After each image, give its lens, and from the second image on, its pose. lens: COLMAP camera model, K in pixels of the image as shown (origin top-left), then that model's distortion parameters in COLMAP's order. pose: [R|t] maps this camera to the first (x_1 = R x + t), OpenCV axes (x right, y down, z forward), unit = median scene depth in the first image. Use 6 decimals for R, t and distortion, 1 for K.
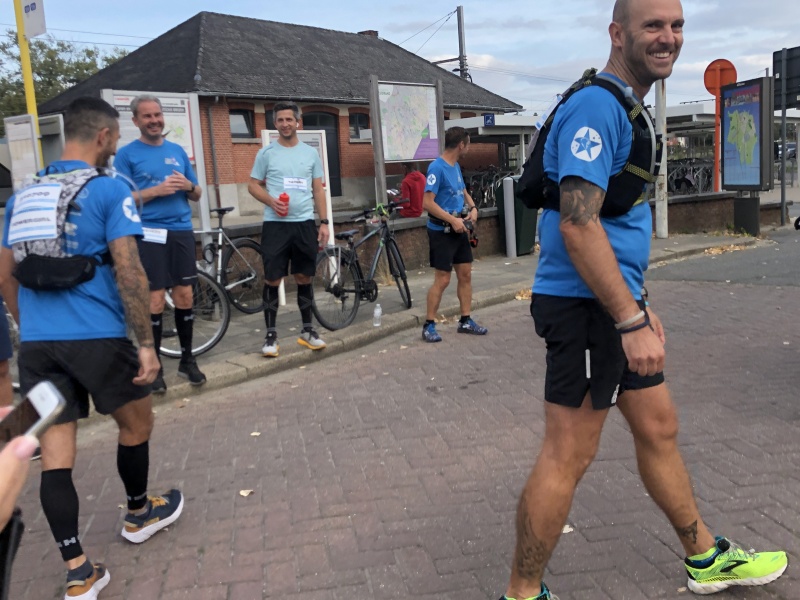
lens RADIAL K [[866.1, 0, 403.6], [0, 866.1, 286.7], [0, 0, 1]] dist [0.007442, 0.000000]
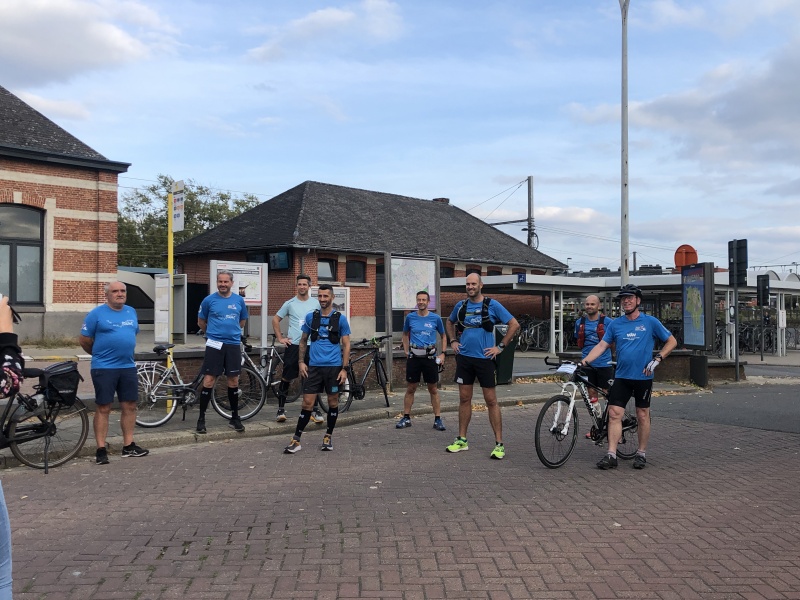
lens RADIAL K [[819.3, 0, 387.9], [0, 819.3, 295.3], [0, 0, 1]] dist [0.004114, 0.000000]
pose [[0.989171, 0.058600, -0.134565, 0.058274], [-0.077956, 0.986588, -0.143412, 0.011788], [0.124356, 0.152349, 0.980472, -0.141027]]
